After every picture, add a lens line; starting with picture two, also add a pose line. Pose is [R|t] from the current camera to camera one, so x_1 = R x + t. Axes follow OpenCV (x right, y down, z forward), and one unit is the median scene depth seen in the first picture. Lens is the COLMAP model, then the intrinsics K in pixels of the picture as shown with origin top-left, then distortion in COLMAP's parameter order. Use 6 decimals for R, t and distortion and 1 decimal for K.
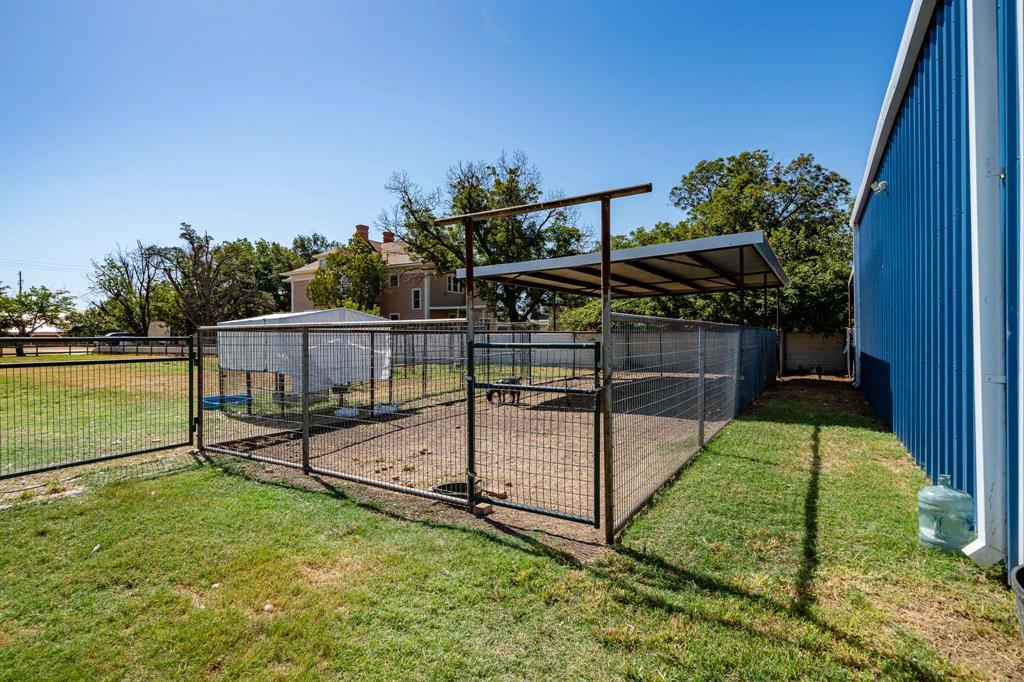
lens RADIAL K [[502.1, 0, 512.0], [0, 502.1, 341.0], [0, 0, 1]] dist [-0.000648, -0.000103]
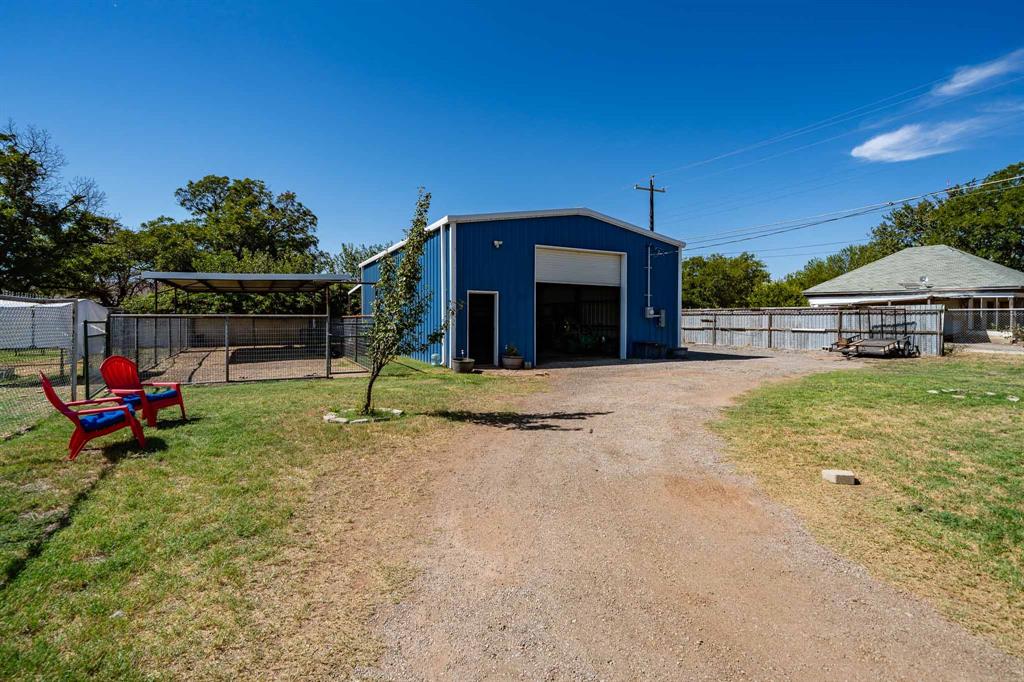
lens RADIAL K [[466.4, 0, 506.2], [0, 466.4, 322.7], [0, 0, 1]] dist [0.001171, 0.000294]
pose [[0.495472, -0.001352, 0.868623, -0.235377], [0.006144, 0.999979, -0.001949, 0.001612], [-0.868602, 0.006303, 0.495470, -0.161011]]
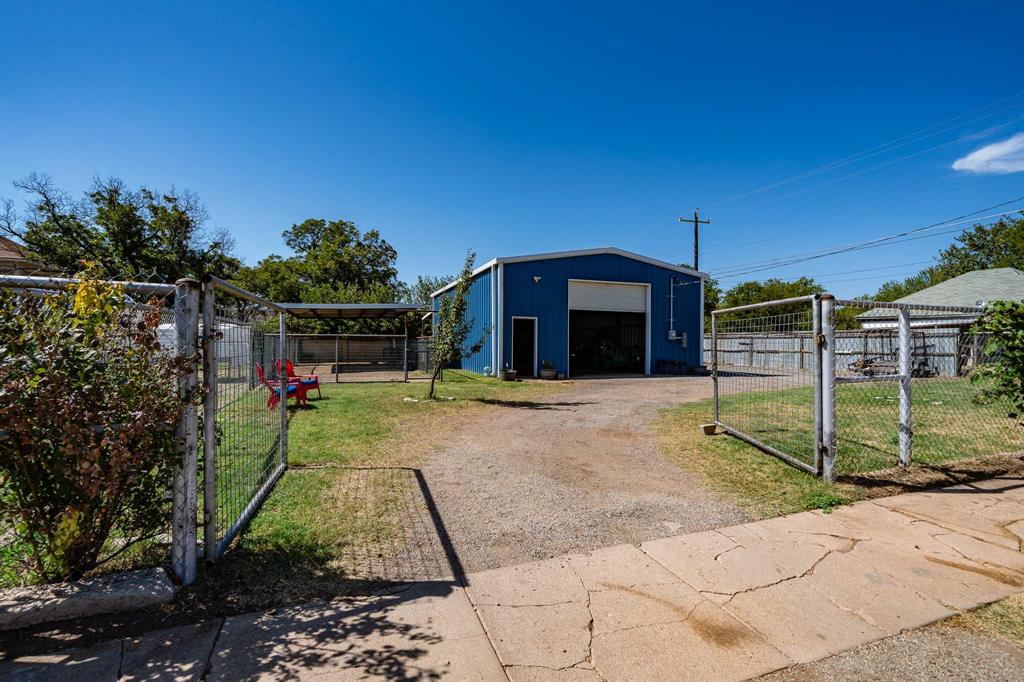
lens RADIAL K [[462.6, 0, 512.0], [0, 462.6, 341.0], [0, 0, 1]] dist [-0.000496, -0.000250]
pose [[0.609428, 0.013426, 0.792728, -0.296386], [-0.000205, 0.999859, -0.016776, 0.007501], [-0.792842, 0.010061, 0.609345, -0.233227]]
